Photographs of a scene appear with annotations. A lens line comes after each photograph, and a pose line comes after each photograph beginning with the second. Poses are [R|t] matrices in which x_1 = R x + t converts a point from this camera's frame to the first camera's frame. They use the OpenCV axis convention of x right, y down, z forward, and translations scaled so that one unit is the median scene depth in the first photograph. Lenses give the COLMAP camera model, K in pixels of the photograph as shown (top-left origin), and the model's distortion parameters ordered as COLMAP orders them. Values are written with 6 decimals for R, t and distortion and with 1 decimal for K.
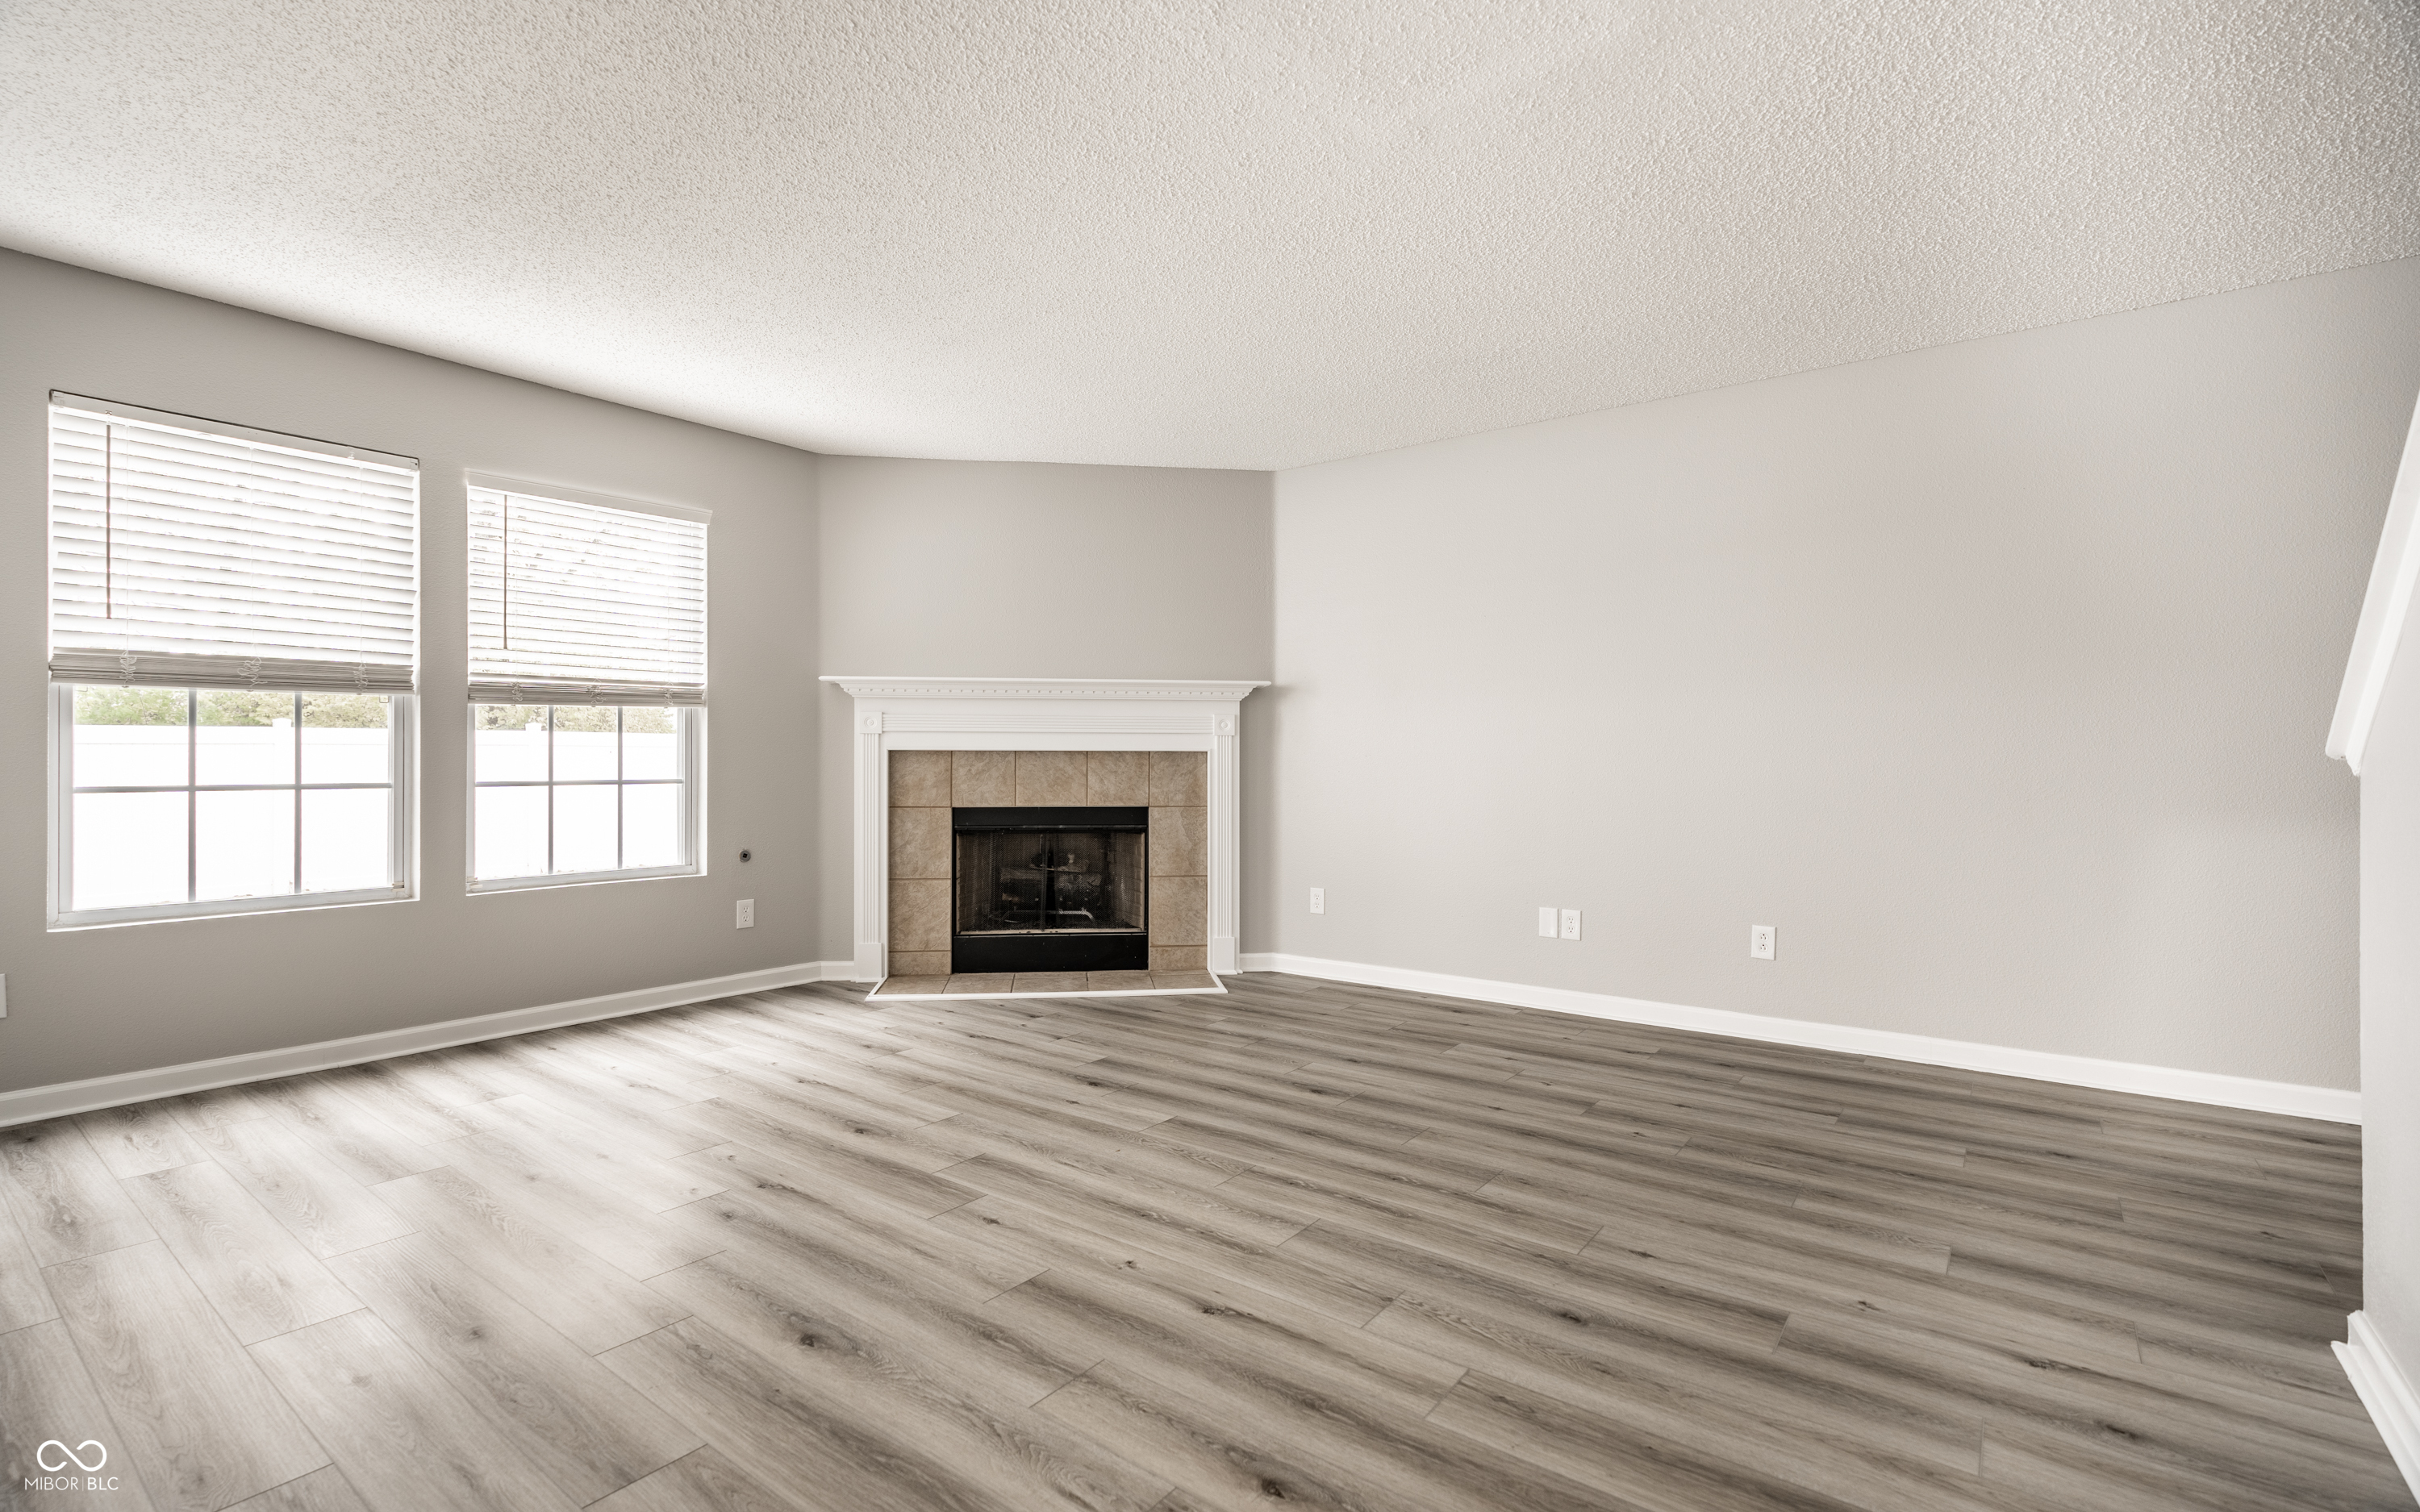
lens RADIAL K [[1078.3, 0, 1210.0], [0, 1078.3, 756.0], [0, 0, 1]] dist [-0.002120, 0.000748]
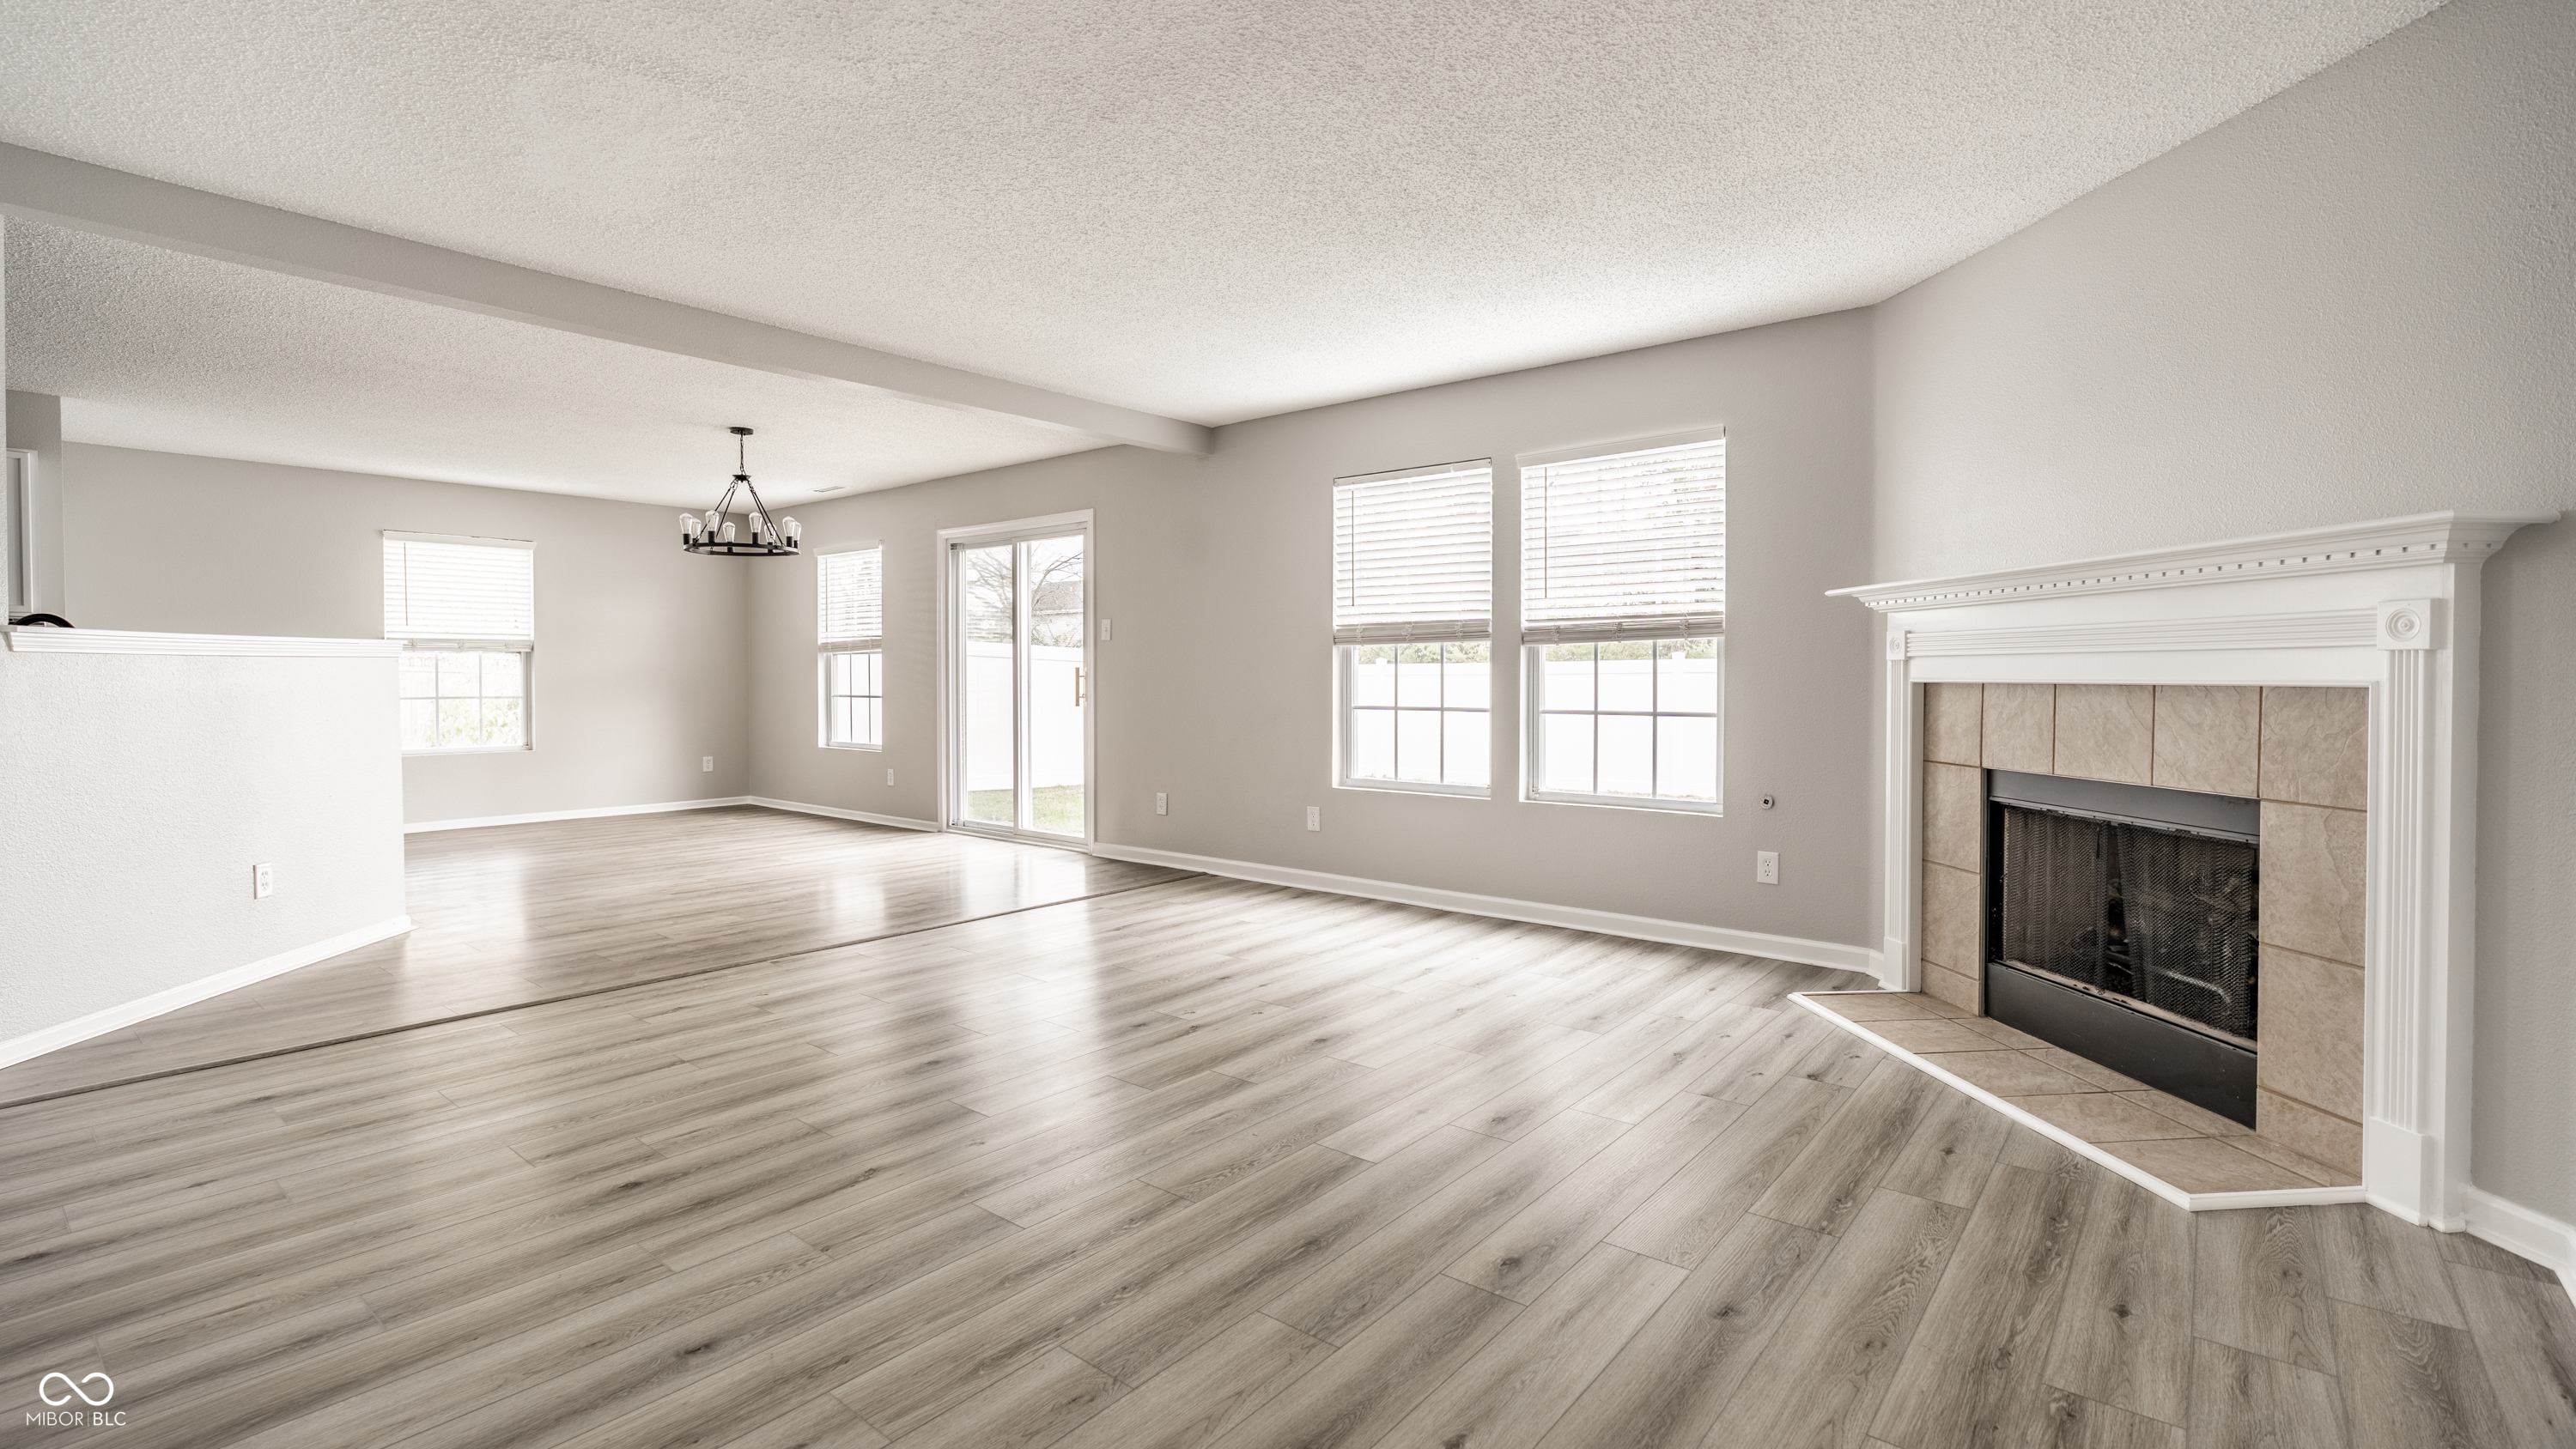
lens RADIAL K [[1150.5, 0, 1278.3], [0, 1150.5, 688.3], [0, 0, 1]] dist [-0.012772, 0.000048]
pose [[-0.036910, 0.006856, -0.999295, 0.602321], [-0.000692, 0.999976, 0.006886, -0.008123], [0.999318, 0.000945, -0.036904, 0.733361]]
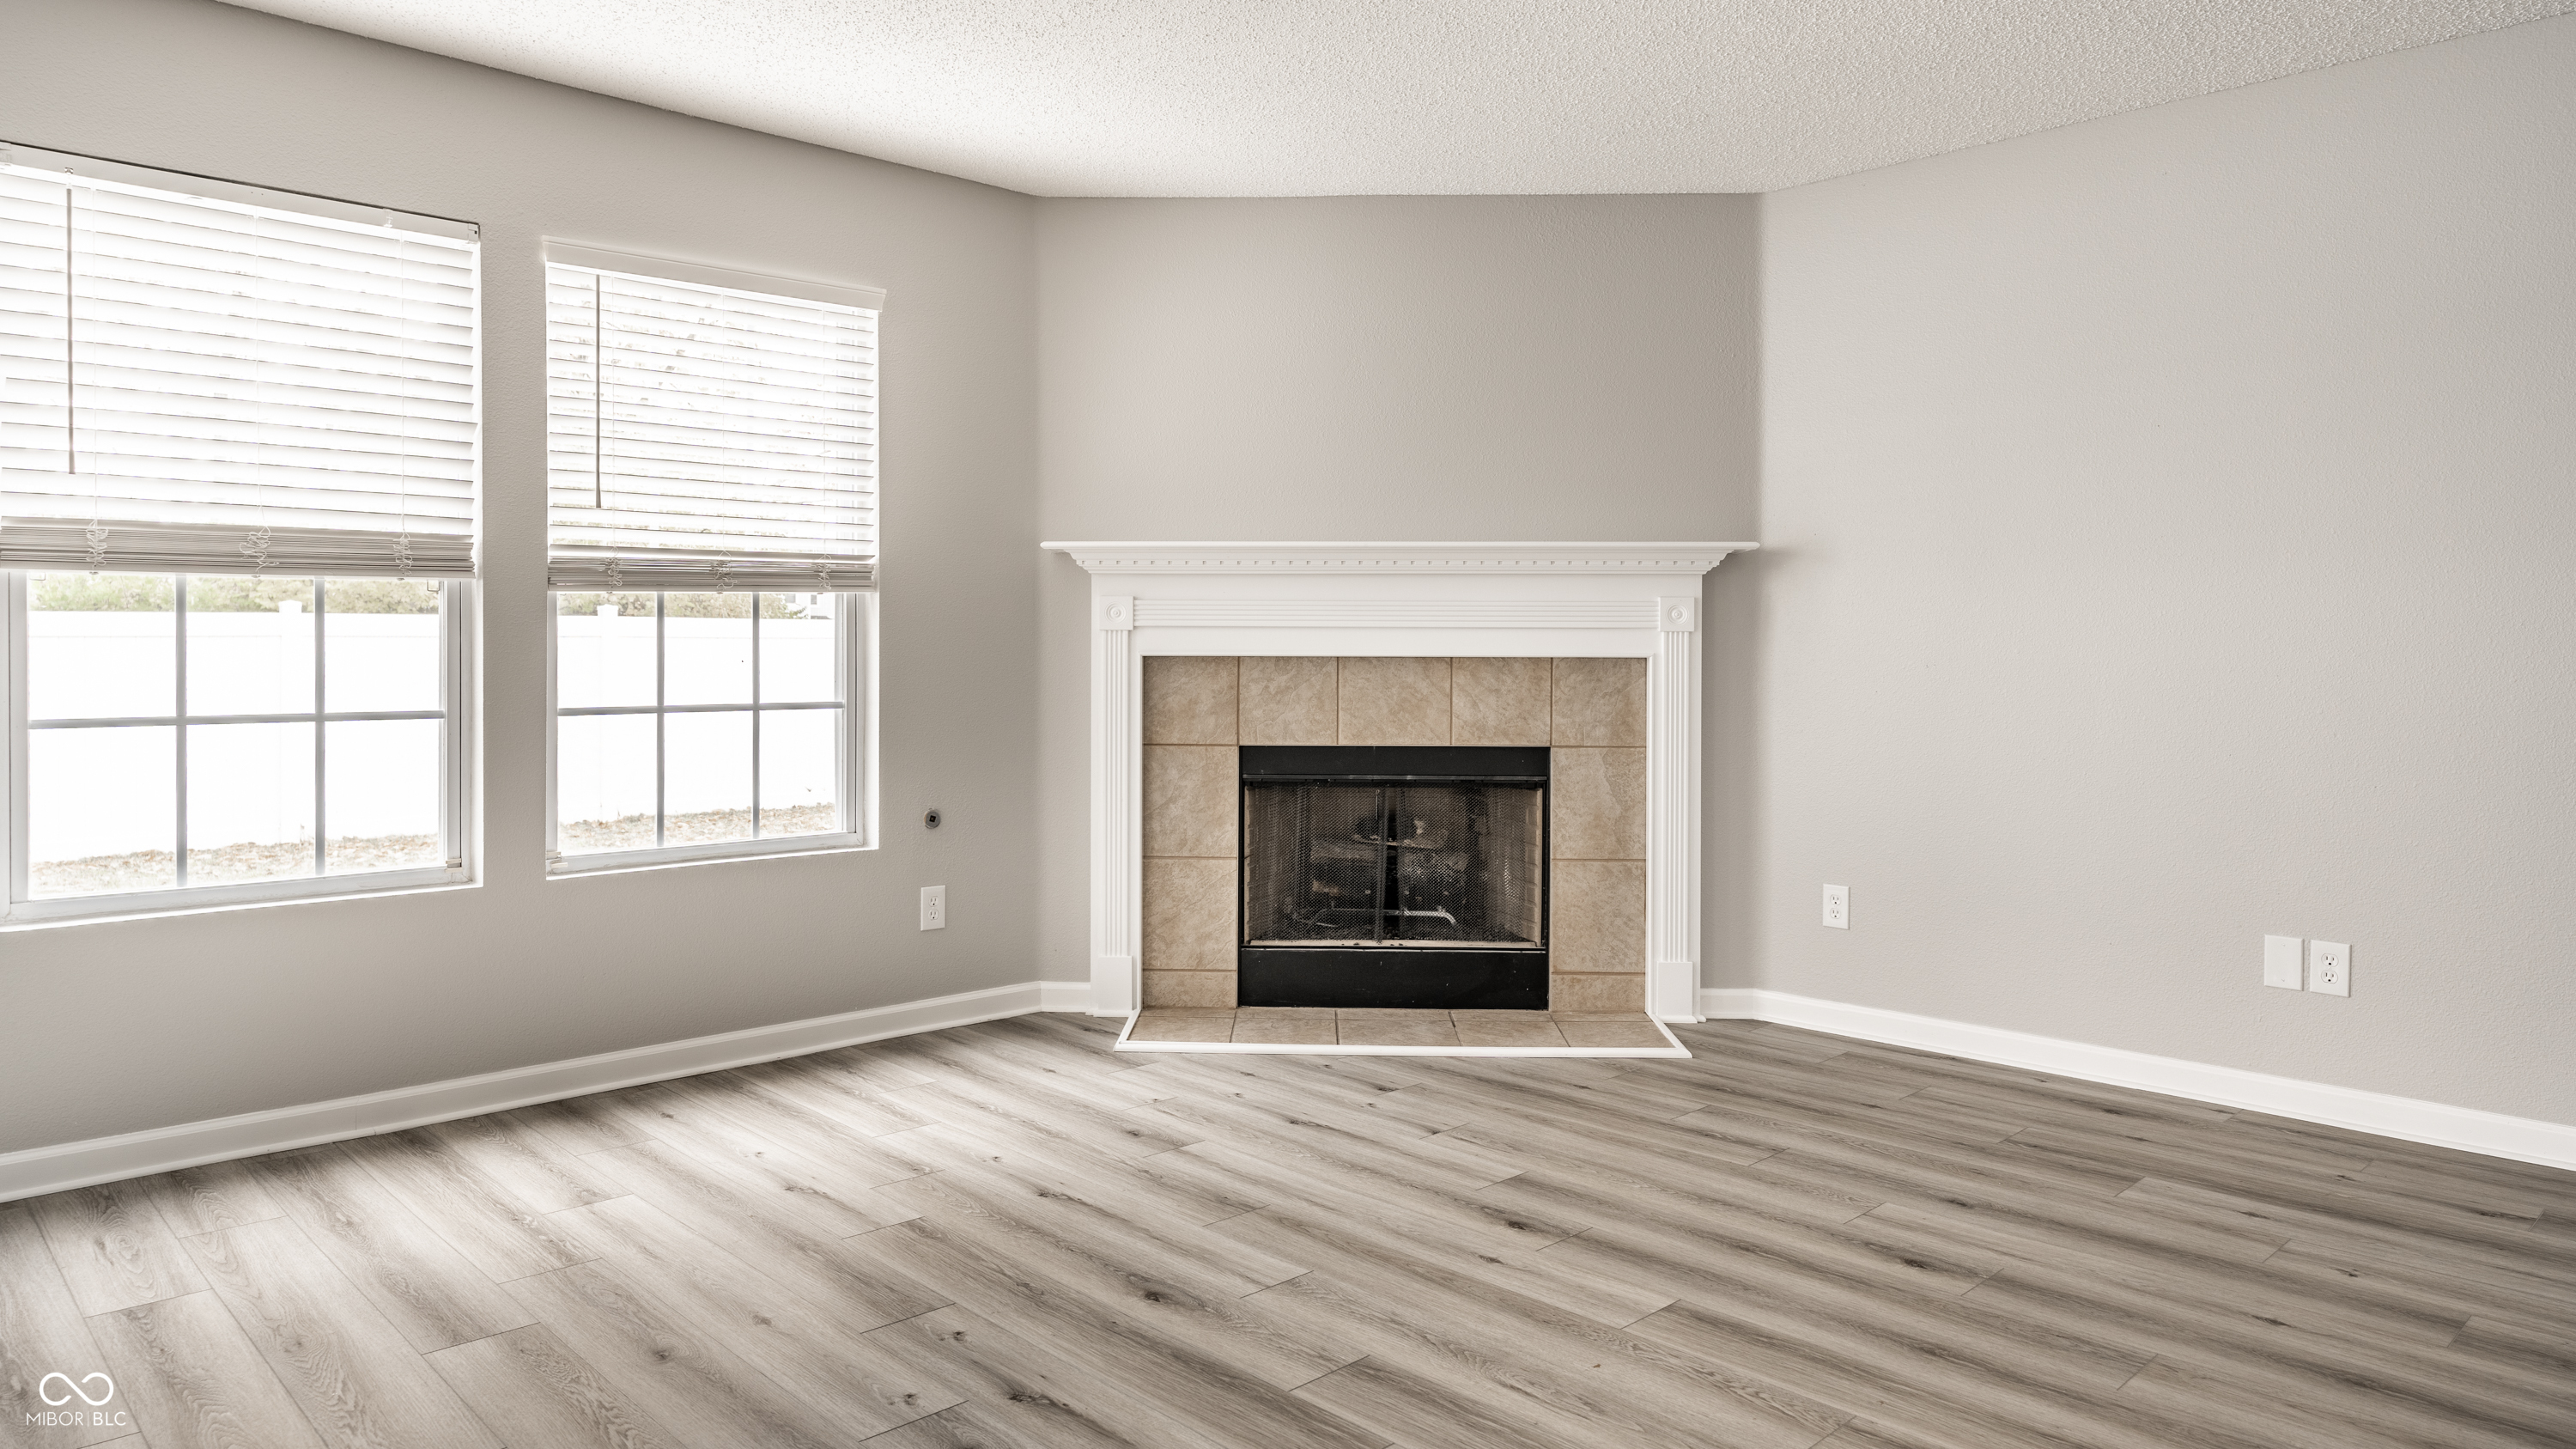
lens RADIAL K [[1607.9, 0, 1287.4], [0, 1607.9, 655.4], [0, 0, 1]] dist [0.003054, -0.000600]
pose [[0.988038, 0.000583, -0.154211, -0.080956], [0.000449, 0.999978, 0.006656, -0.014722], [0.154212, -0.006646, 0.988016, 0.085728]]
